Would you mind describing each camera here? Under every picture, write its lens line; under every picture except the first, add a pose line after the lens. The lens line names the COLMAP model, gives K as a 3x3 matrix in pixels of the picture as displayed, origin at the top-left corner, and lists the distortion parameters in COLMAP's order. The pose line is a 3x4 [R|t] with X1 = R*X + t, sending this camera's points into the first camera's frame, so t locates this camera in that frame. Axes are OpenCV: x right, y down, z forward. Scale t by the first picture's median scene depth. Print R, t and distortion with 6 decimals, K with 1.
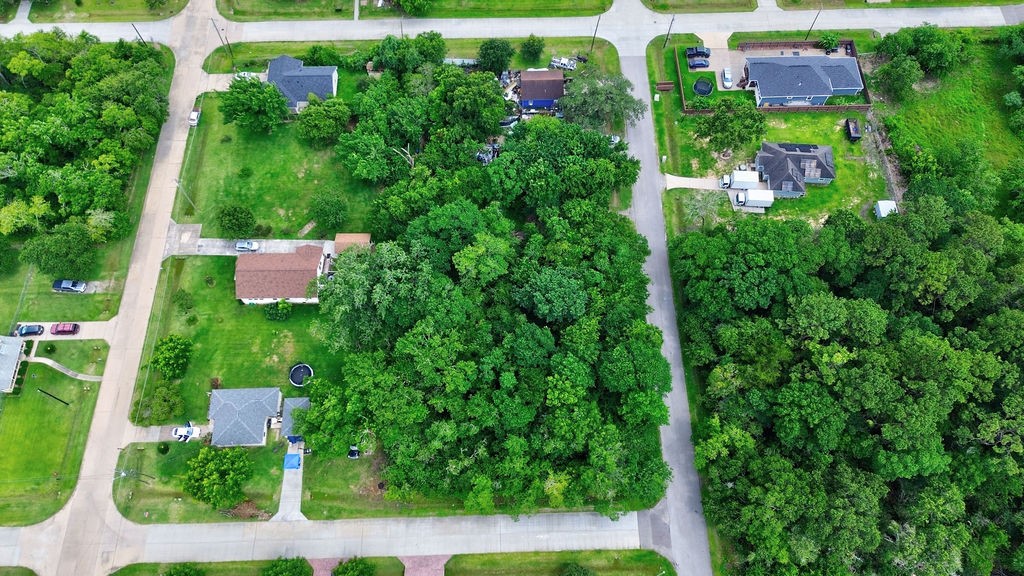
lens RADIAL K [[723.3, 0, 510.2], [0, 723.3, 290.3], [0, 0, 1]] dist [0.061057, -0.051817]
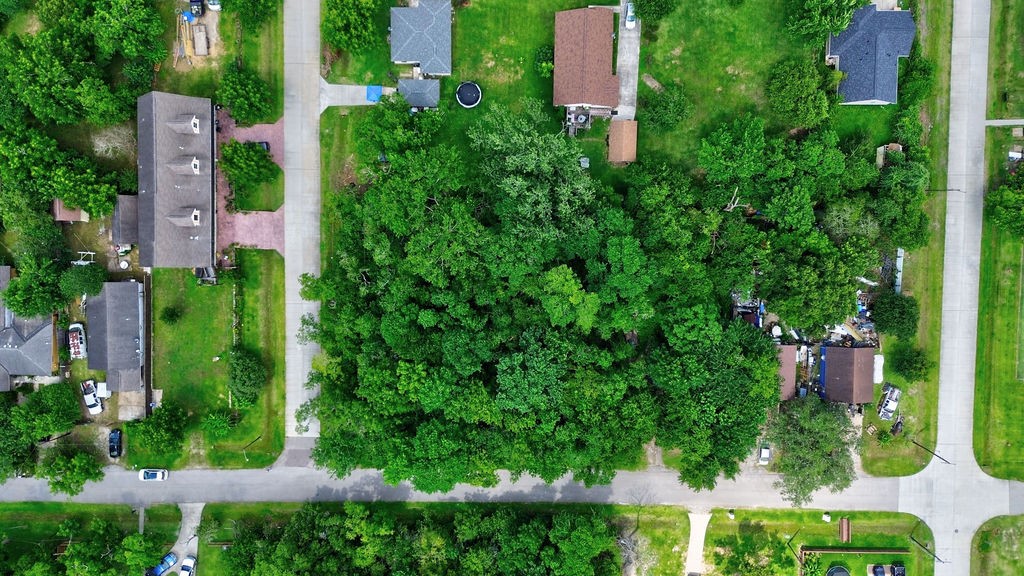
lens RADIAL K [[723.3, 0, 510.2], [0, 723.3, 290.3], [0, 0, 1]] dist [0.061057, -0.051817]
pose [[-0.033142, 0.998544, 0.042556, -0.077299], [-0.904239, -0.048095, 0.424309, -0.329061], [0.425738, -0.024419, 0.904517, 0.174595]]
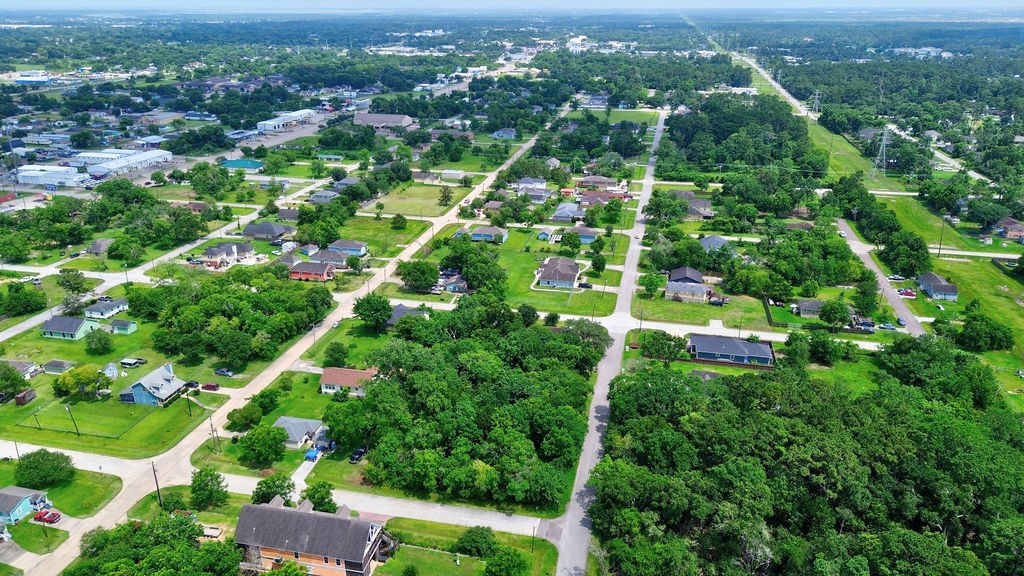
lens RADIAL K [[723.3, 0, 510.2], [0, 723.3, 290.3], [0, 0, 1]] dist [0.061057, -0.051817]
pose [[0.971035, 0.093544, -0.219865, 0.332129], [-0.218916, 0.717026, -0.661778, 0.795910], [0.095743, 0.690741, 0.716735, -0.188402]]
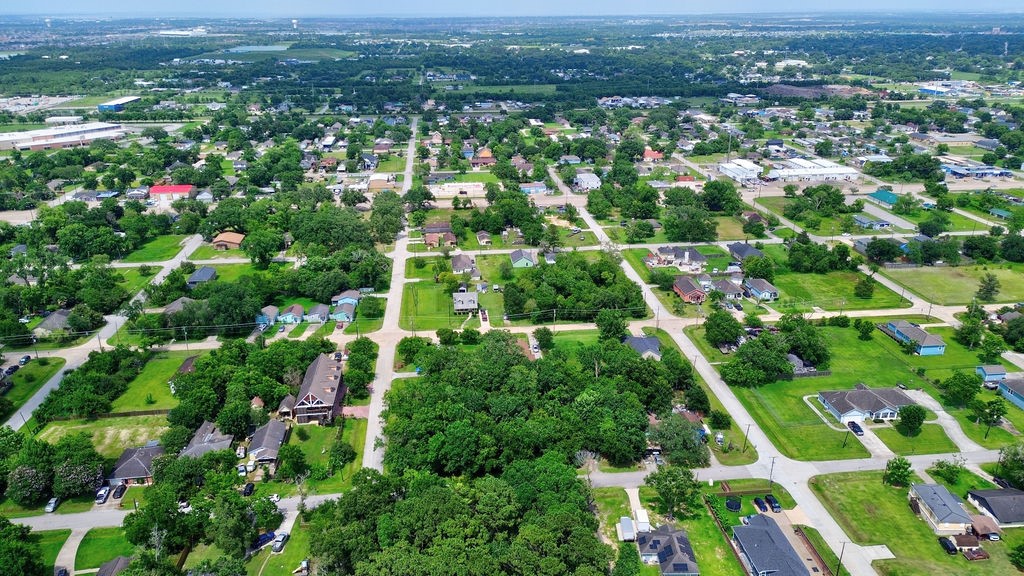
lens RADIAL K [[723.3, 0, 510.2], [0, 723.3, 290.3], [0, 0, 1]] dist [0.061057, -0.051817]
pose [[0.080609, 0.364006, -0.927902, 1.394926], [-0.899154, 0.428299, 0.089905, -0.247307], [0.430145, 0.827079, 0.361823, 0.179320]]
